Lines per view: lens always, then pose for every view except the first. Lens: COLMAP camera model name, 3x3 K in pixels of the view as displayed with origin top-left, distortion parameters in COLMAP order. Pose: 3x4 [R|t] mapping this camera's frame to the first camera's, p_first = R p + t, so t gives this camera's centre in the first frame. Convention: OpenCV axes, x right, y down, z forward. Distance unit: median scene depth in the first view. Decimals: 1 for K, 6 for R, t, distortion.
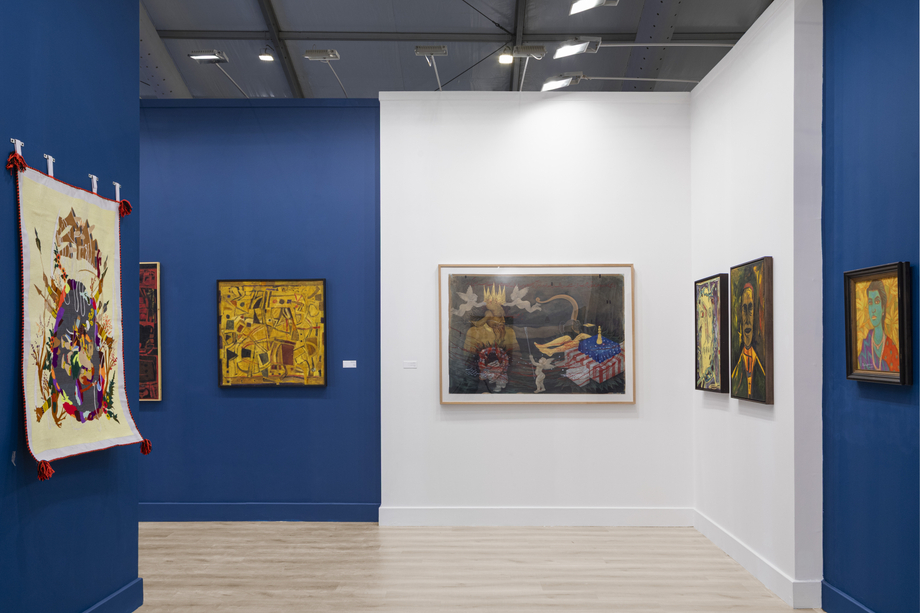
lens RADIAL K [[952.1, 0, 459.8], [0, 952.1, 310.5], [0, 0, 1]] dist [0.037823, 0.000000]
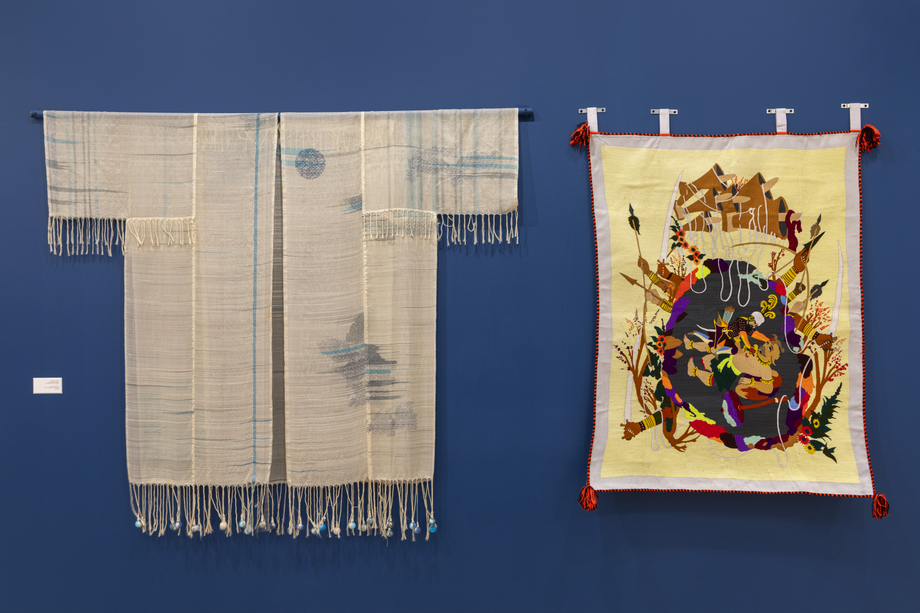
lens RADIAL K [[952.1, 0, 460.1], [0, 952.1, 309.1], [0, 0, 1]] dist [0.037823, 0.000000]
pose [[-0.043647, -0.026769, -0.998688, 0.361872], [0.043814, 0.998628, -0.028682, 0.020156], [0.998086, -0.045008, -0.042414, 0.838554]]
